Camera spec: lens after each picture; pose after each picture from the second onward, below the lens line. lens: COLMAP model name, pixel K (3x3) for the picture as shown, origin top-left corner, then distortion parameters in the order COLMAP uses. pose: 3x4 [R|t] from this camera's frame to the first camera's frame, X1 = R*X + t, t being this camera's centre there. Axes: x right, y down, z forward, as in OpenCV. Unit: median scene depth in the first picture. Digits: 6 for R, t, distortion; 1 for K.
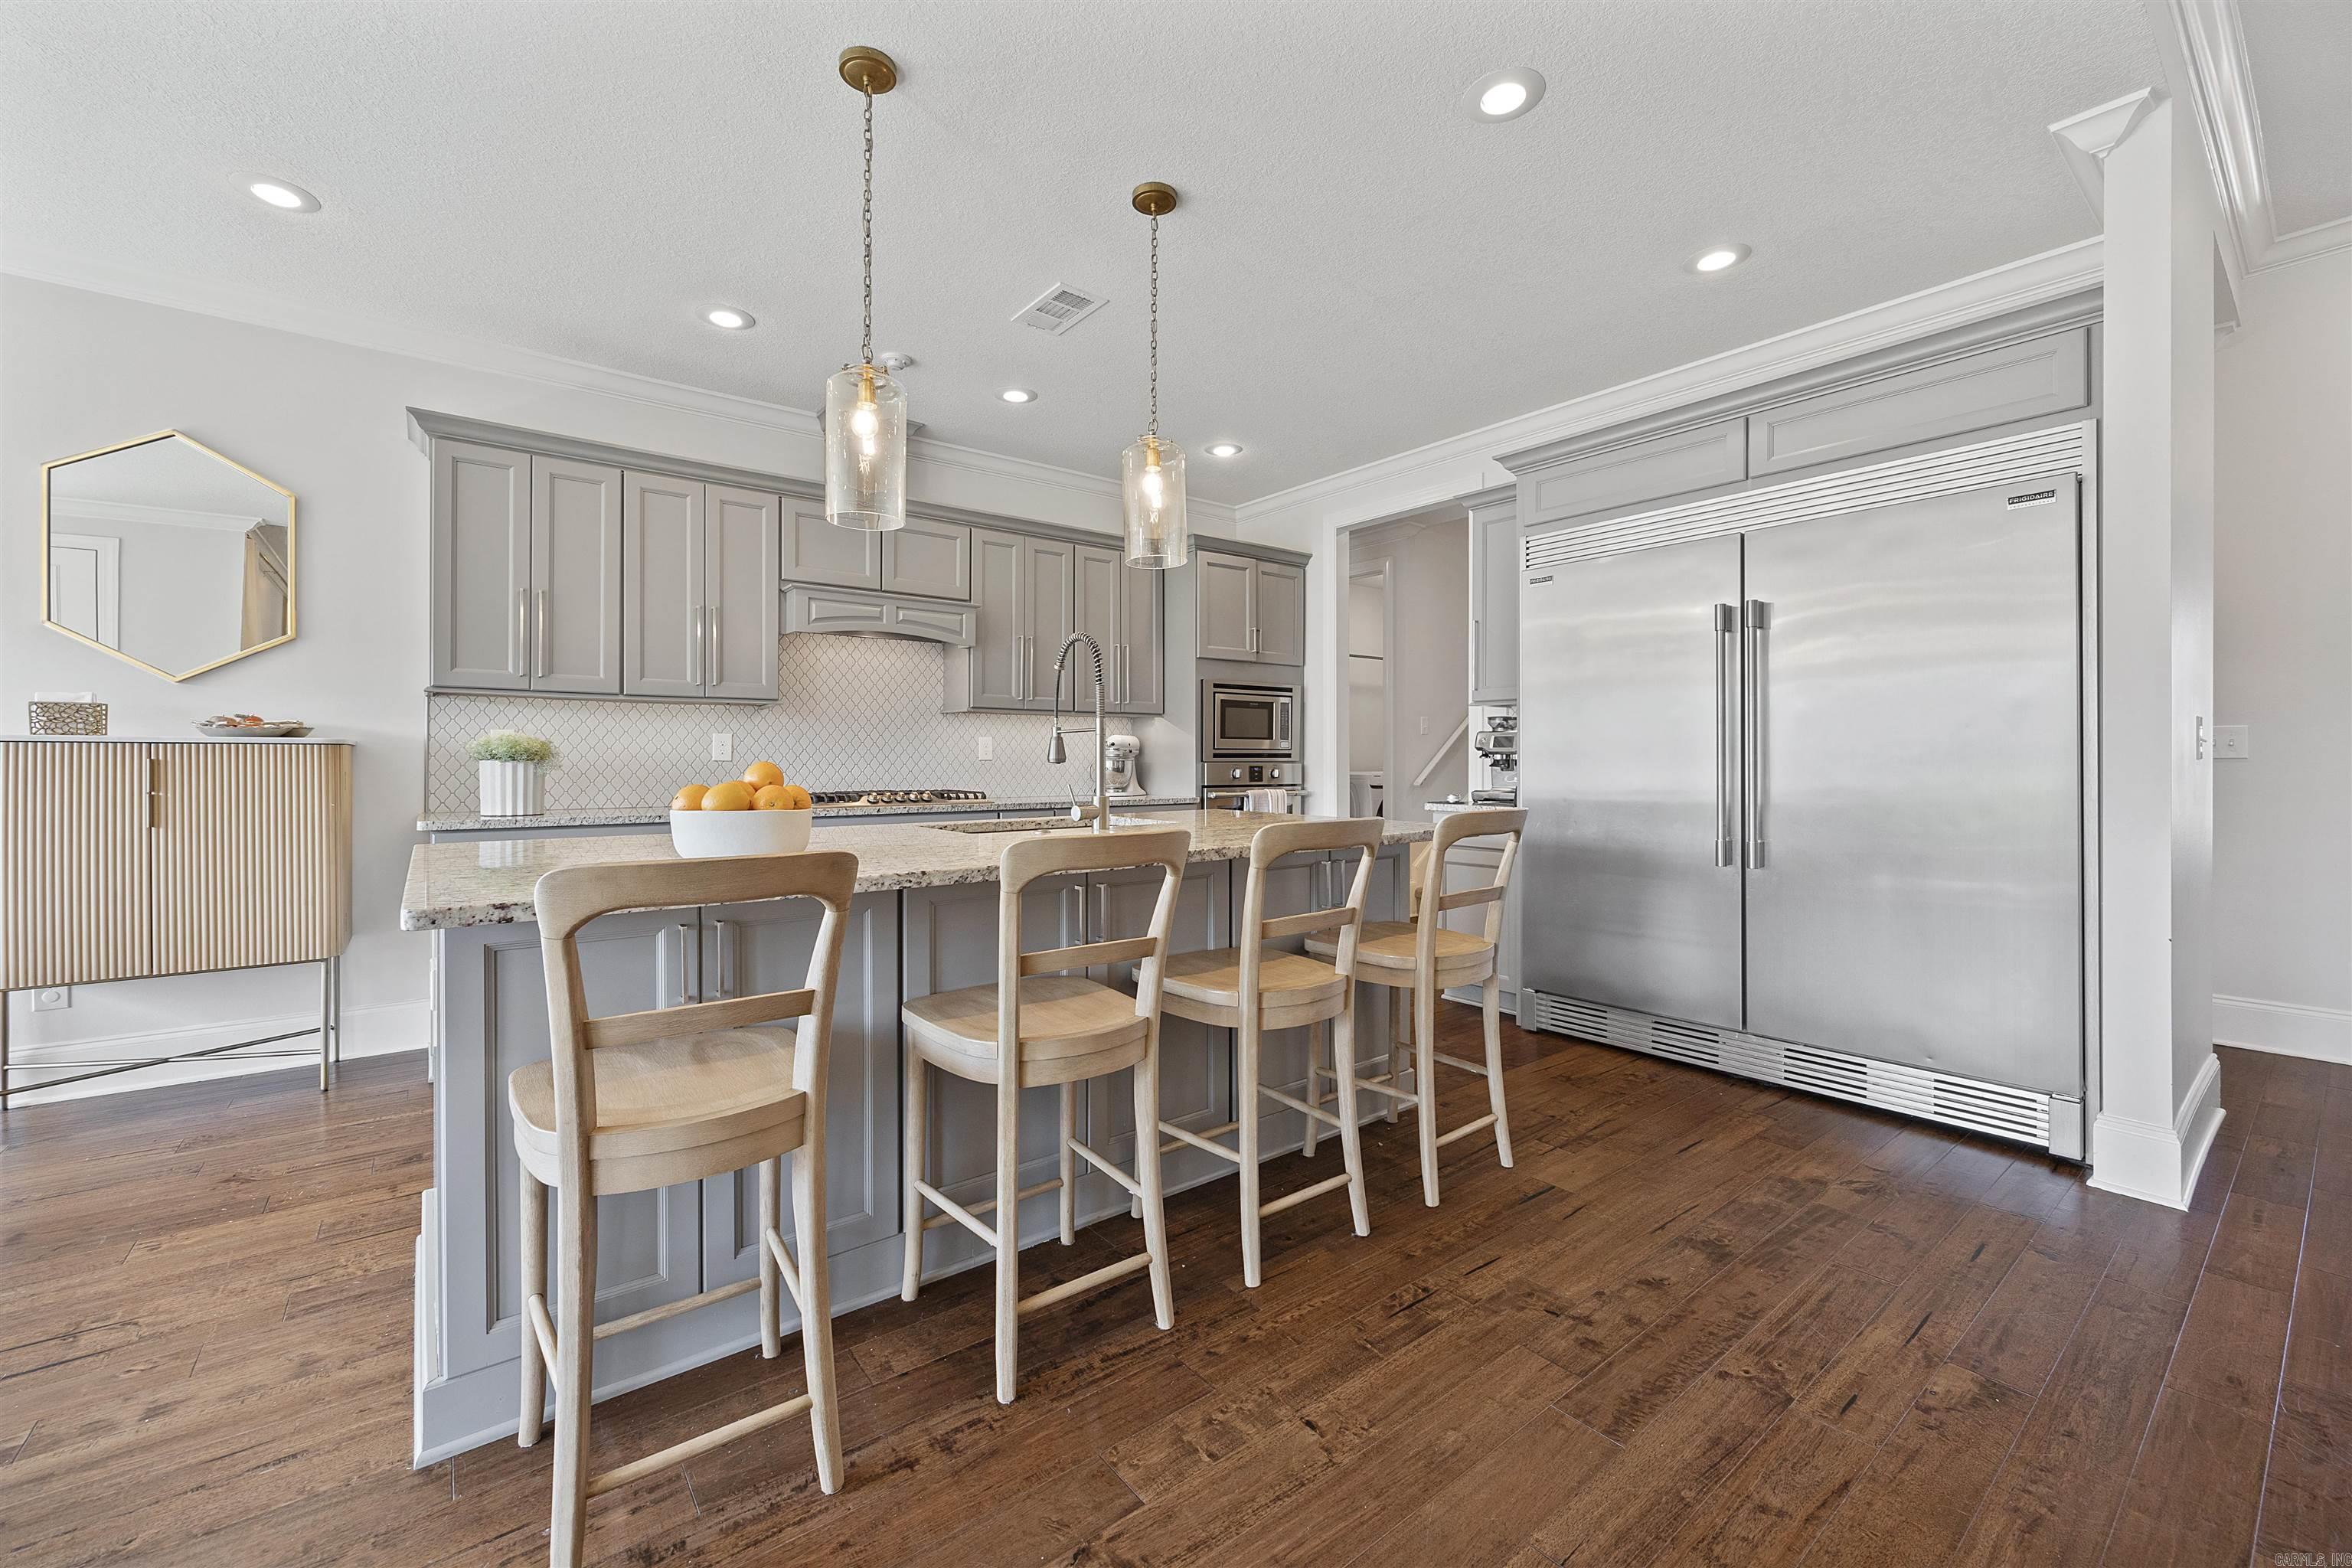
lens RADIAL K [[951.8, 0, 1190.9], [0, 951.8, 767.4], [0, 0, 1]] dist [-0.005662, 0.000483]
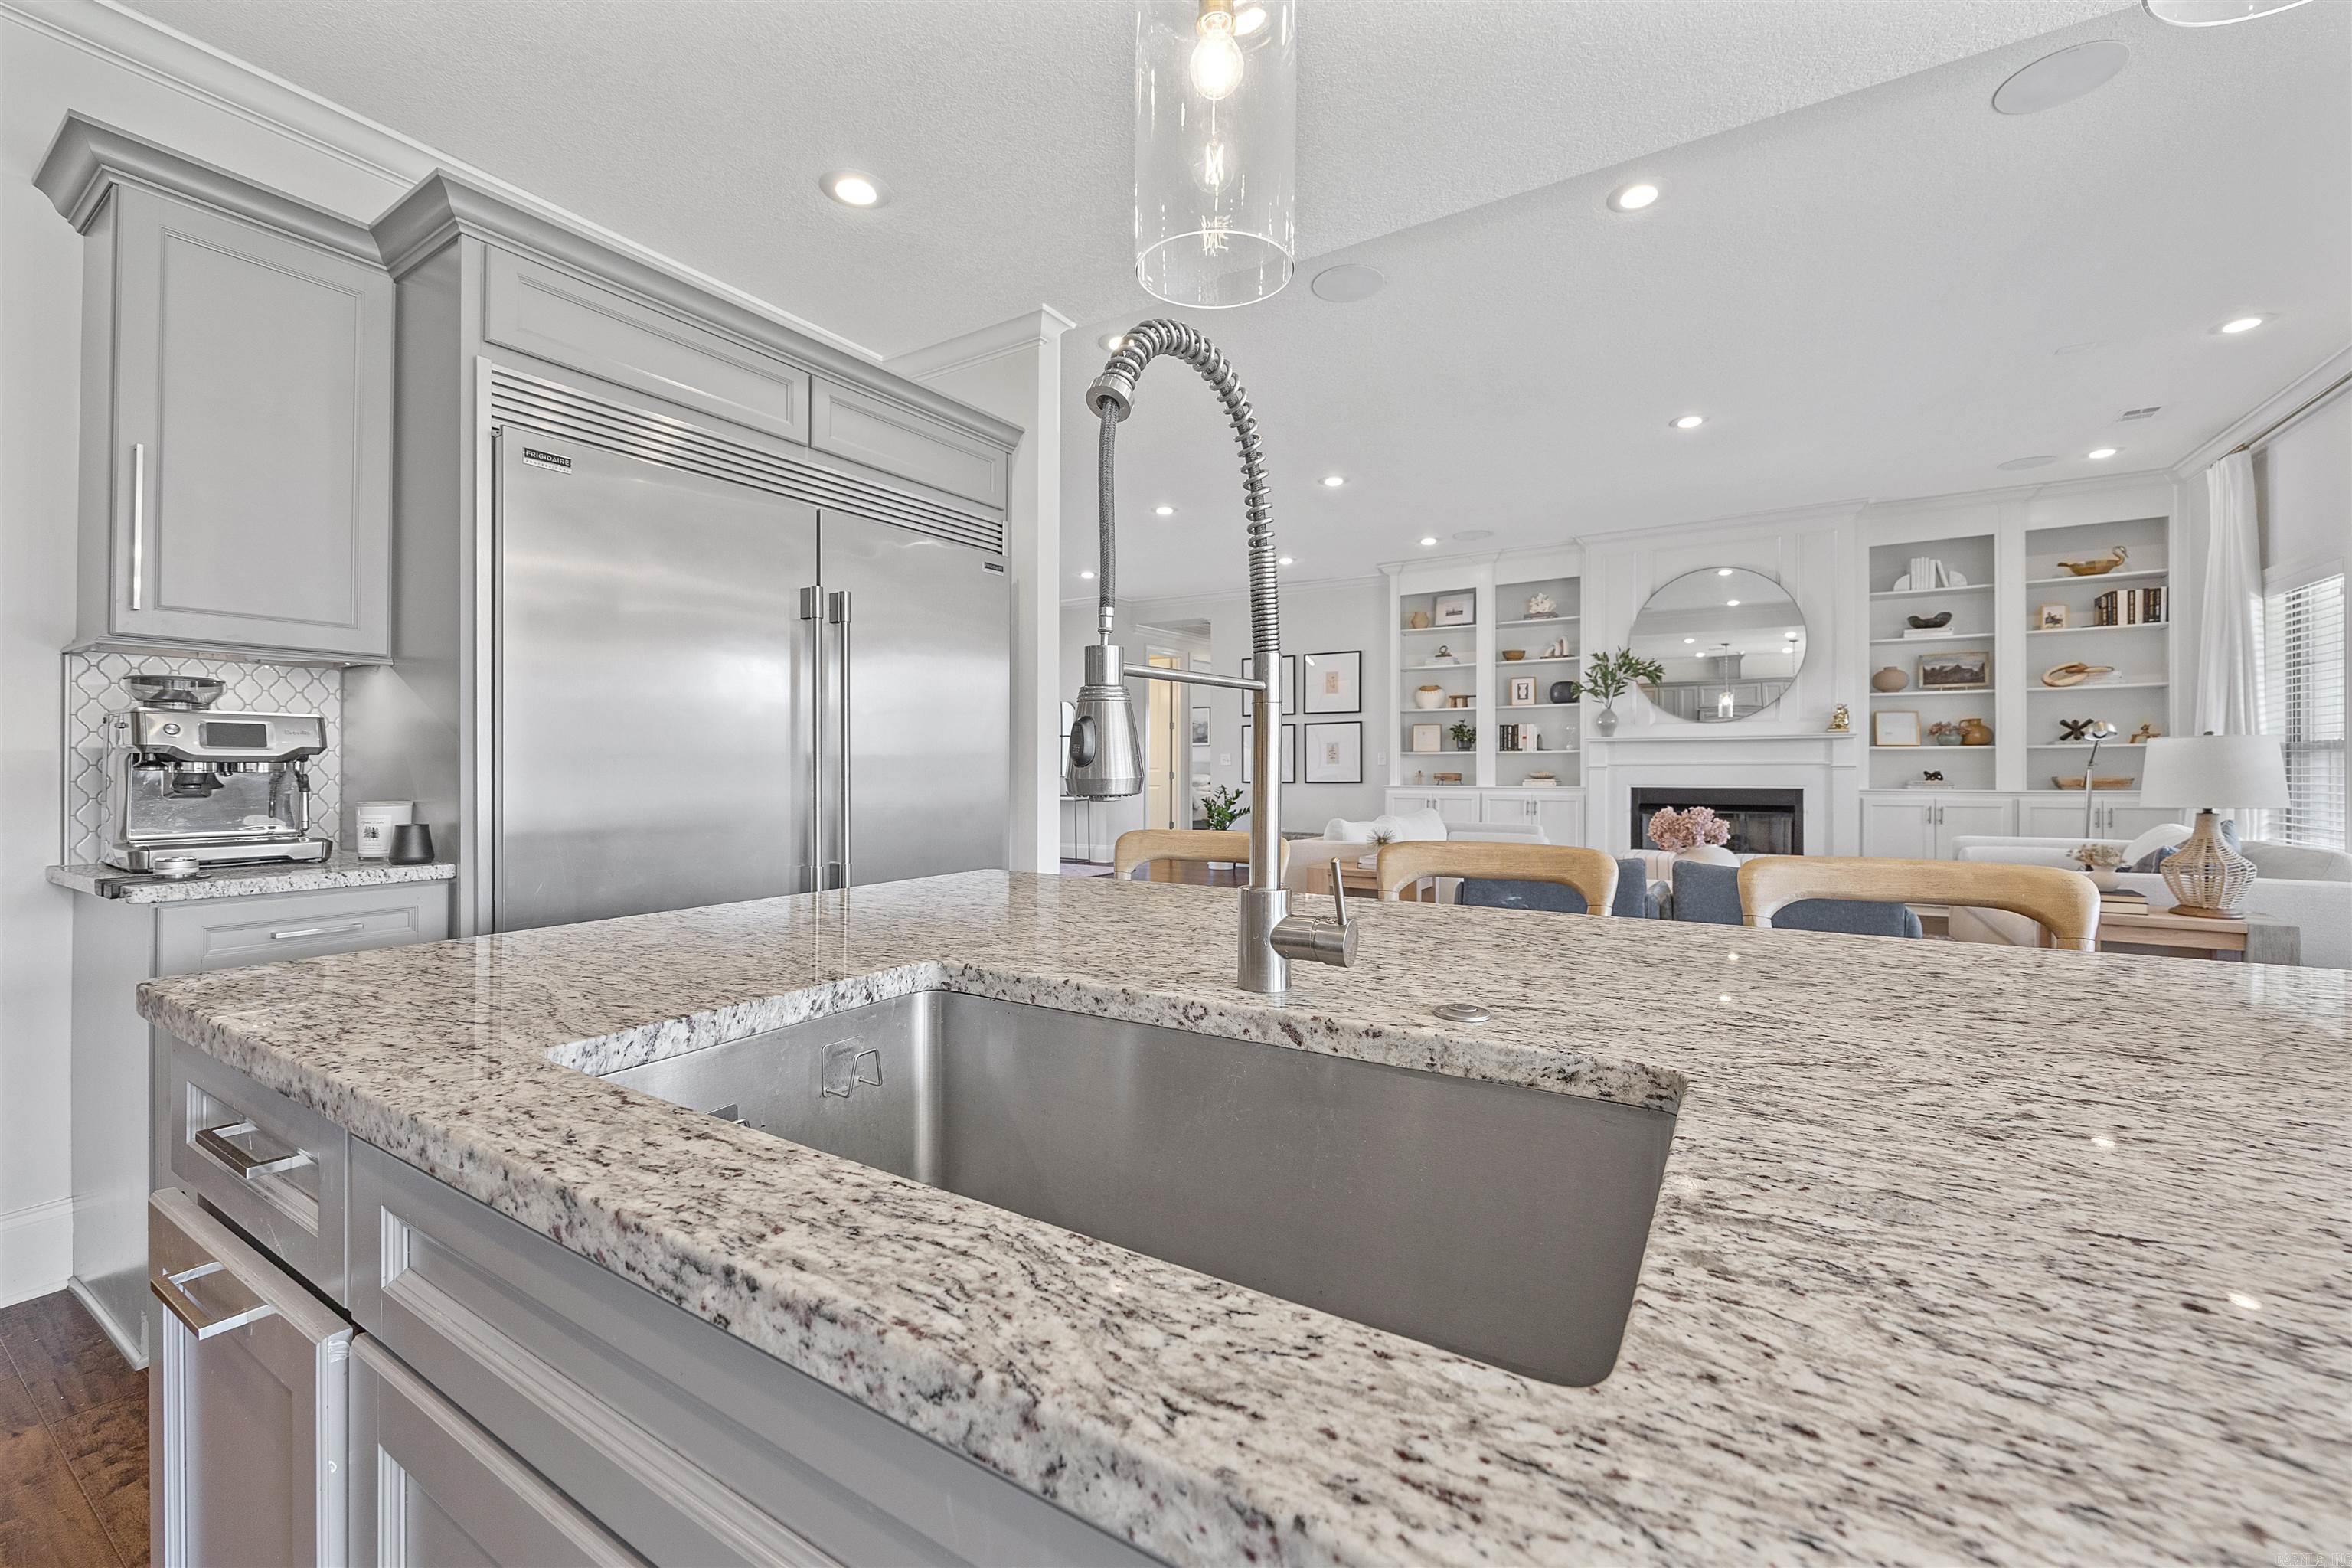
lens RADIAL K [[951.8, 0, 1171.7], [0, 951.8, 760.2], [0, 0, 1]] dist [-0.005662, 0.000483]
pose [[-0.332913, 0.006309, 0.942936, -0.317990], [0.002648, 0.999980, -0.005756, -0.014136], [-0.942954, 0.000581, -0.332923, 0.960668]]
